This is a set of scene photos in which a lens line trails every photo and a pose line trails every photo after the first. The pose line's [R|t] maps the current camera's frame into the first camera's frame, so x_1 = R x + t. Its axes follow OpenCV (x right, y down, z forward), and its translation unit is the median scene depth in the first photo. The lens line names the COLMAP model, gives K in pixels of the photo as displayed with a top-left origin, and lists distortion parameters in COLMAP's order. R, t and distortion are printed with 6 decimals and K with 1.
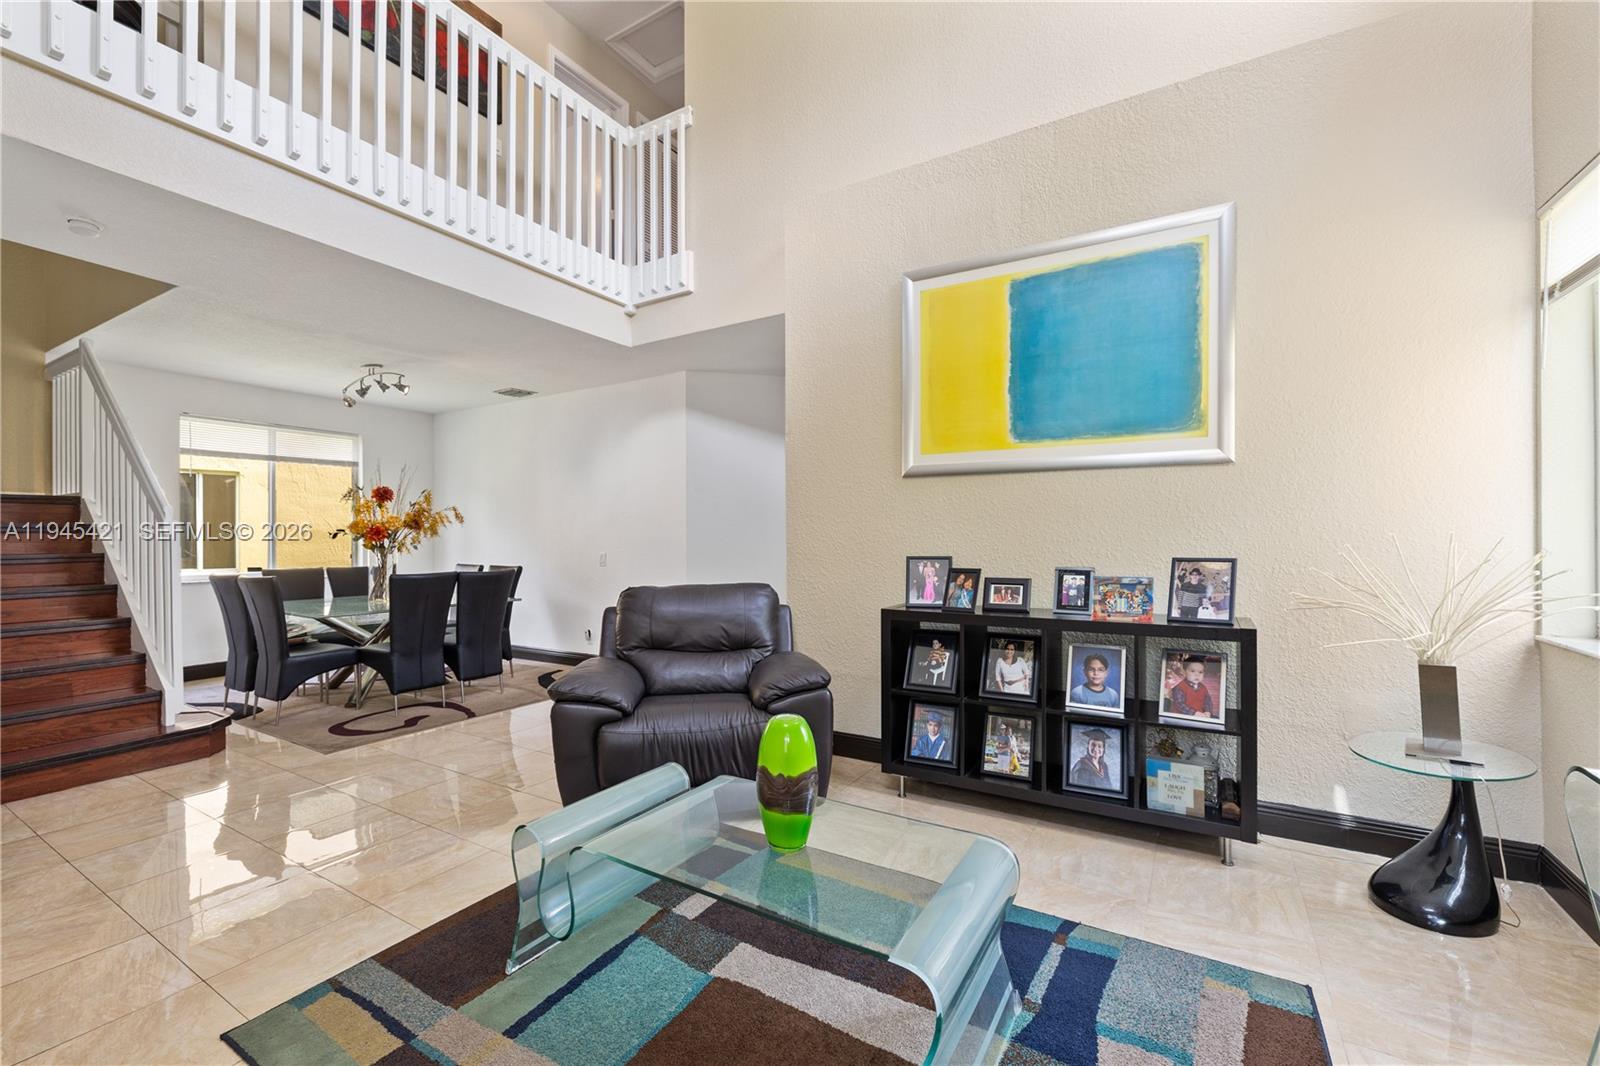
lens RADIAL K [[665.0, 0, 798.7], [0, 665.0, 534.9], [0, 0, 1]] dist [0.001376, -0.000746]
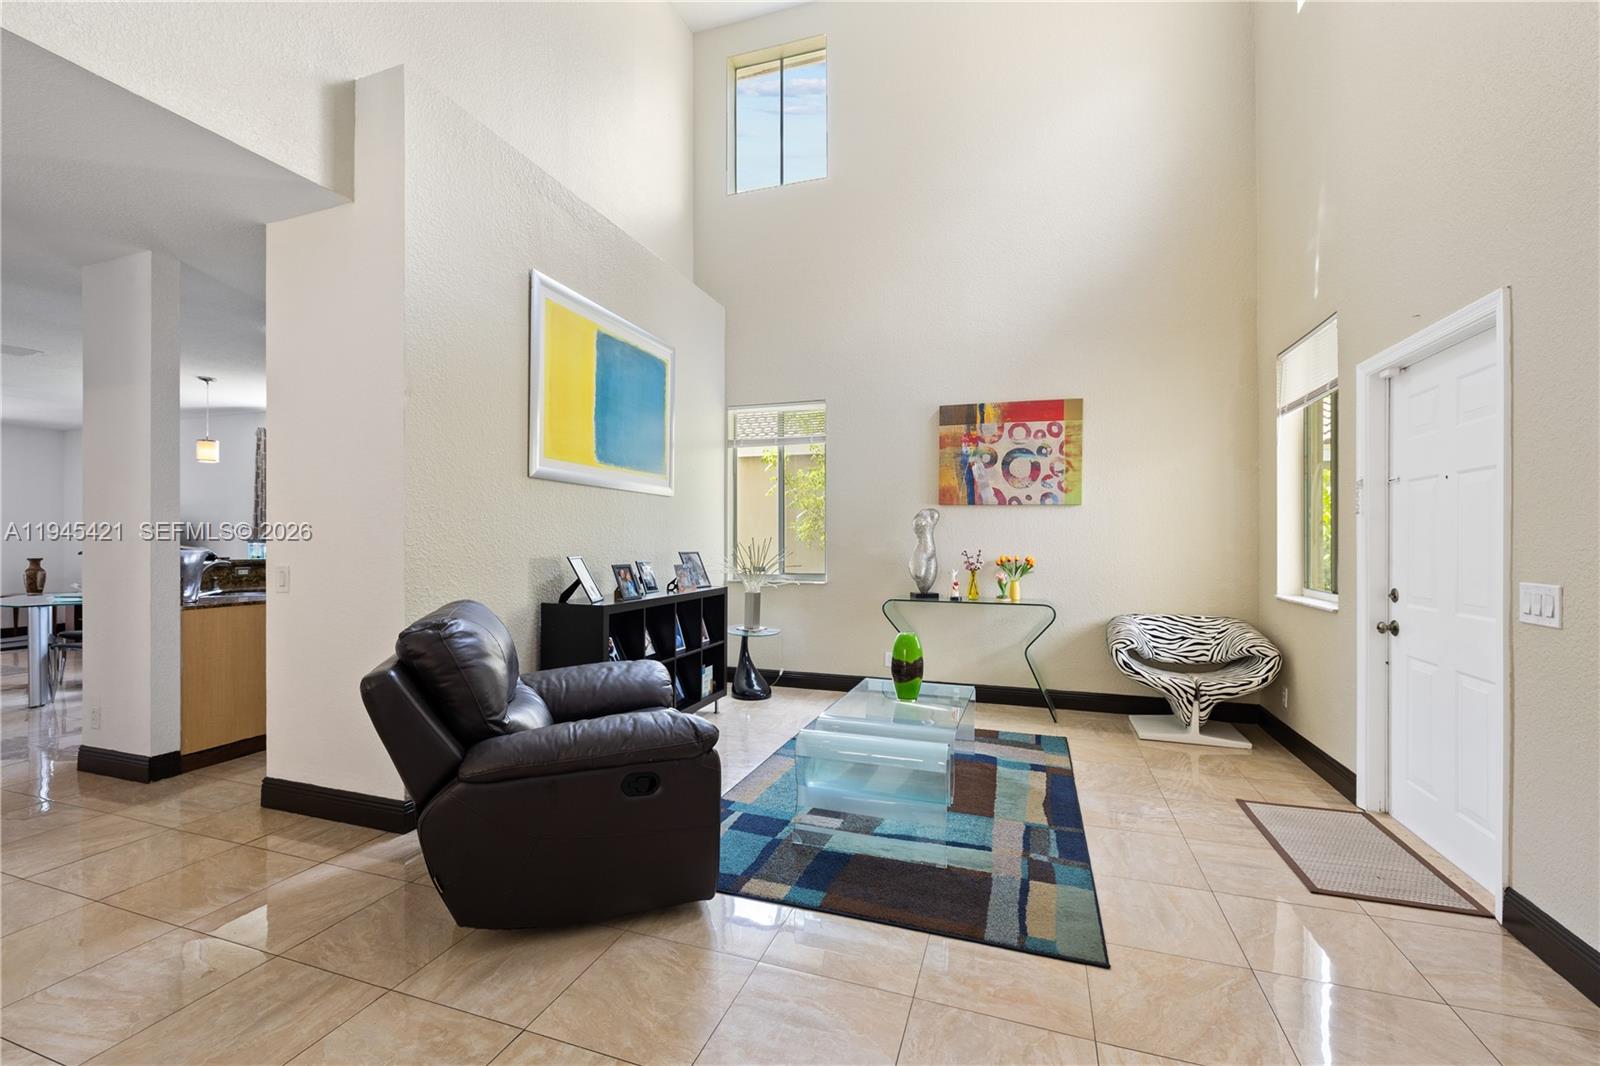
lens RADIAL K [[665.0, 0, 796.5], [0, 665.0, 536.2], [0, 0, 1]] dist [0.001376, -0.000746]
pose [[-0.205223, 0.004189, 0.978706, -0.959260], [-0.003008, 0.999983, -0.004911, 0.002769], [-0.978711, -0.003952, -0.205207, 0.895629]]
